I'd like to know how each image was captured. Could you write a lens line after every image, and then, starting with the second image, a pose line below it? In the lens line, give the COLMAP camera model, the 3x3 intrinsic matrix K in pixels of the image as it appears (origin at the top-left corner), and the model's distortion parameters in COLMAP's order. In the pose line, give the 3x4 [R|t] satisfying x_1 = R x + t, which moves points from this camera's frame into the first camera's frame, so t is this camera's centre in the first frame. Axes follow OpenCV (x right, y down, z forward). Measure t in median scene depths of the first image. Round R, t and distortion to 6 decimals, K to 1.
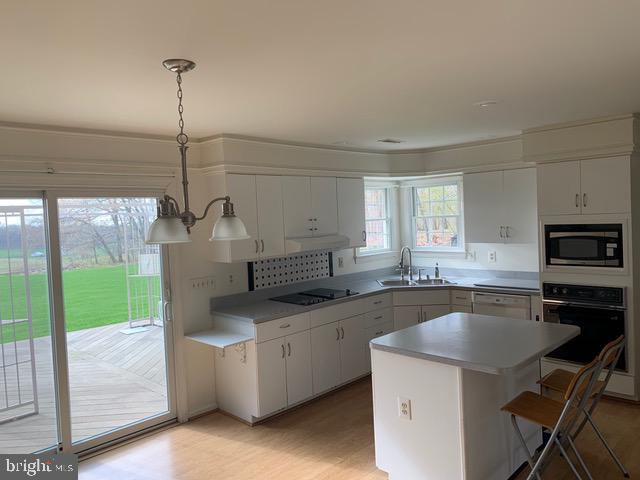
lens RADIAL K [[485.6, 0, 326.8], [0, 485.6, 239.6], [0, 0, 1]] dist [0.038950, -0.064316]
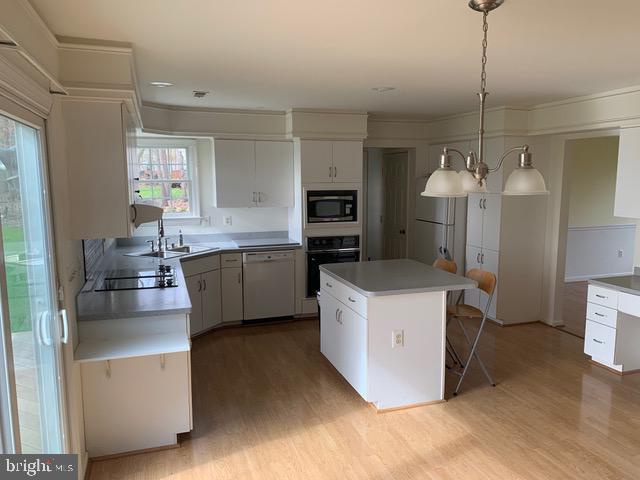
lens RADIAL K [[485.6, 0, 326.8], [0, 485.6, 239.6], [0, 0, 1]] dist [0.038950, -0.064316]
pose [[0.443791, -0.072000, 0.893233, -0.638535], [0.024021, 0.997365, 0.068459, 0.010855], [-0.895808, -0.008925, 0.444351, 0.413566]]
